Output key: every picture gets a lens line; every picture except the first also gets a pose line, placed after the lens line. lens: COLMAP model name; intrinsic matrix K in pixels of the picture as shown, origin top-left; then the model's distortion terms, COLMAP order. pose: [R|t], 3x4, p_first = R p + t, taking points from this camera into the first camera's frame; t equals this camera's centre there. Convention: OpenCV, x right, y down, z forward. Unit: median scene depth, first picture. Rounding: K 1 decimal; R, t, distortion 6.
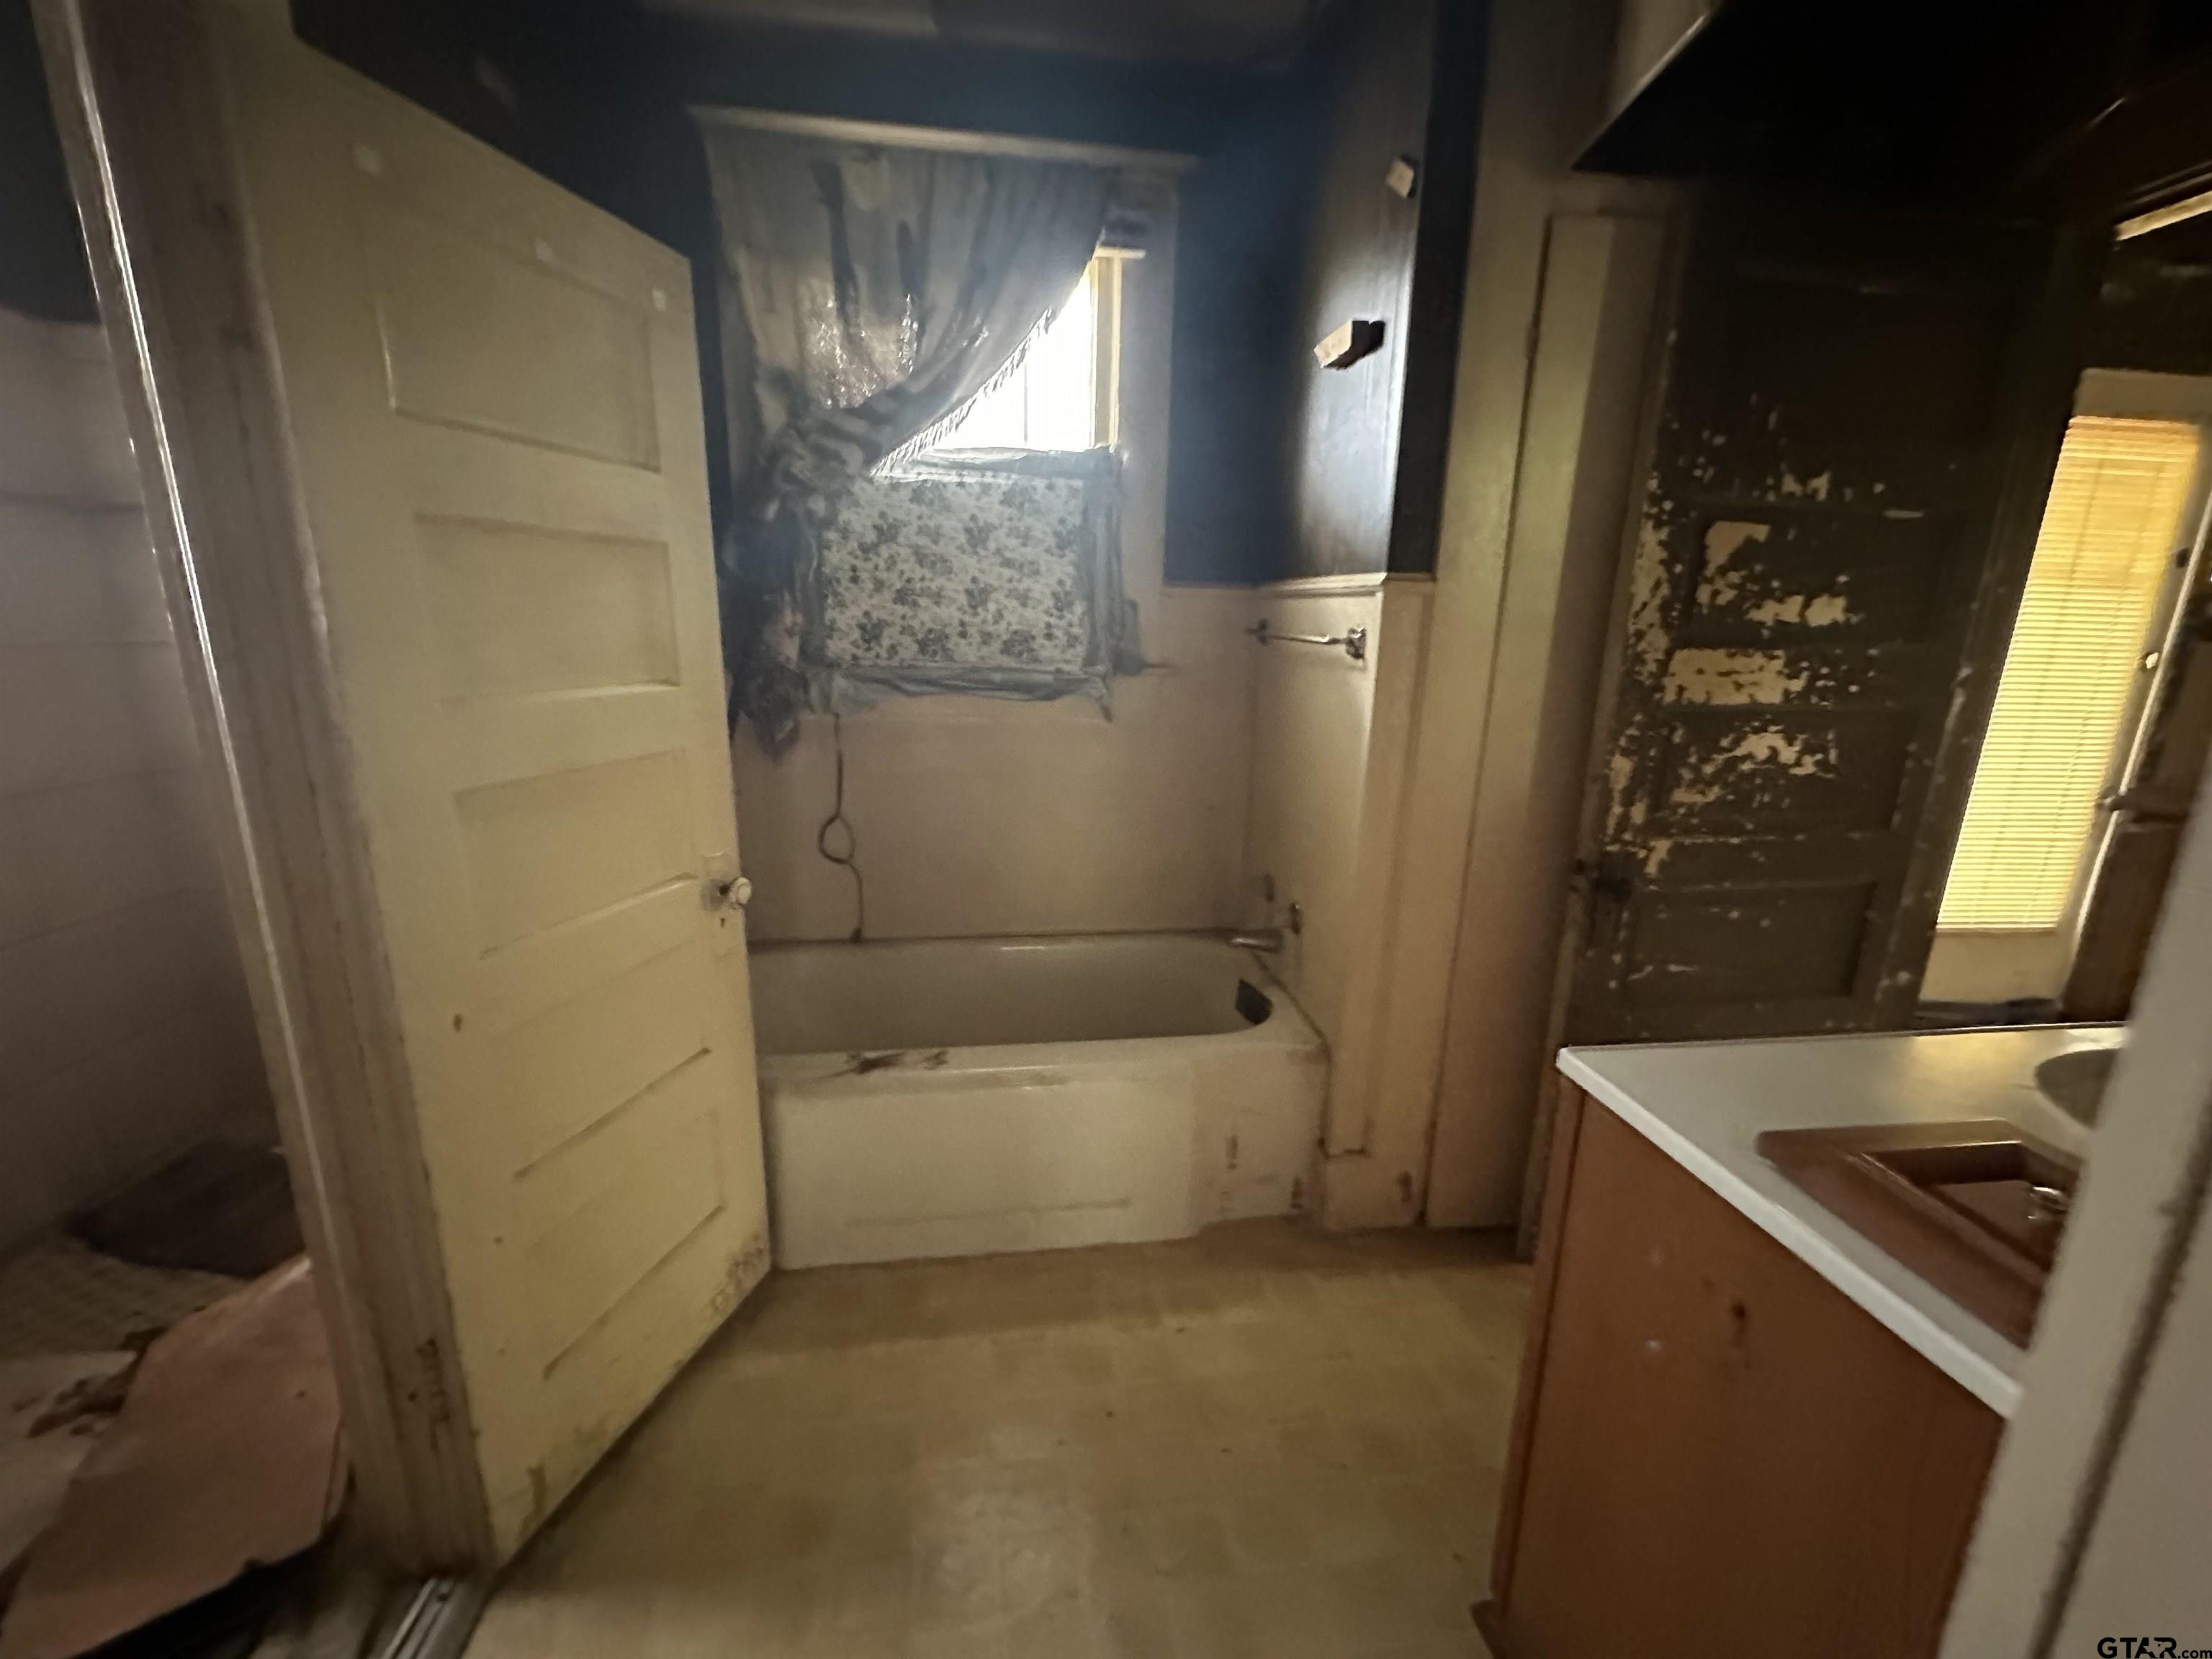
lens RADIAL K [[889.8, 0, 1109.8], [0, 889.8, 836.3], [0, 0, 1]] dist [0.002996, 0.000509]
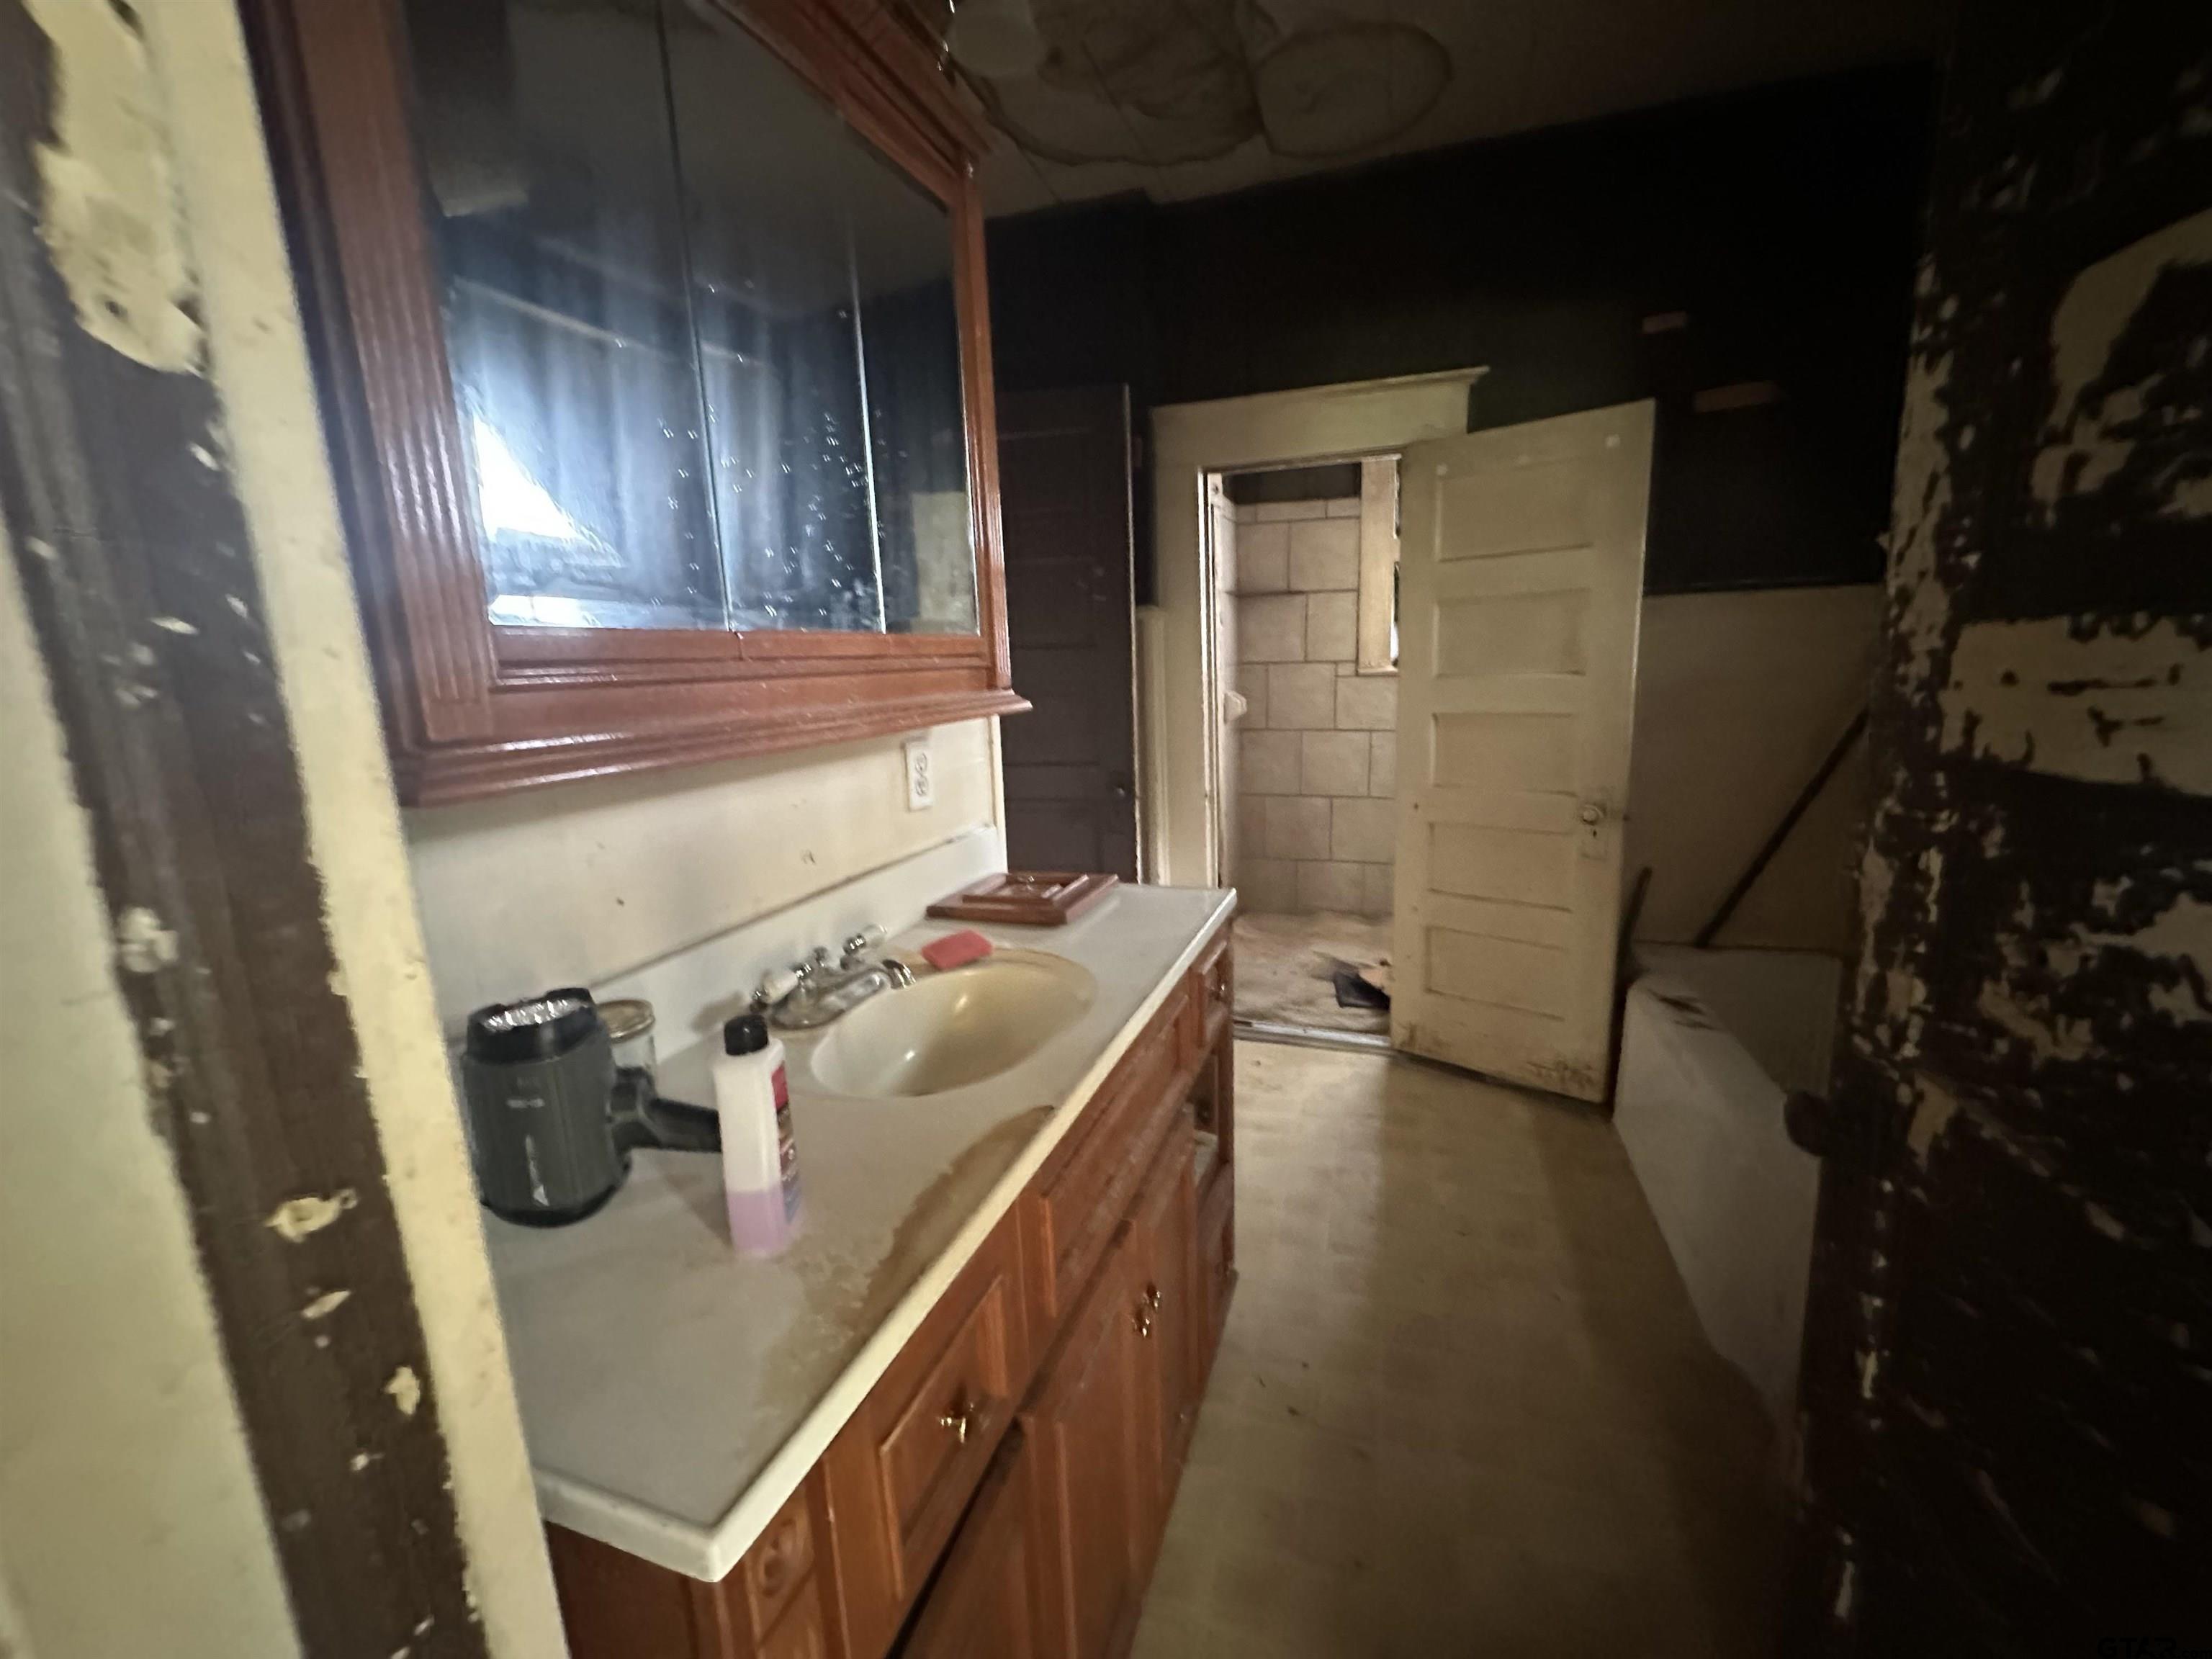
lens RADIAL K [[889.8, 0, 1108.8], [0, 889.8, 829.6], [0, 0, 1]] dist [0.002996, 0.000509]
pose [[-0.447895, 0.163057, -0.879092, 1.192282], [-0.184750, 0.945131, 0.269435, -0.156411], [0.874790, 0.283090, -0.393194, 0.834291]]
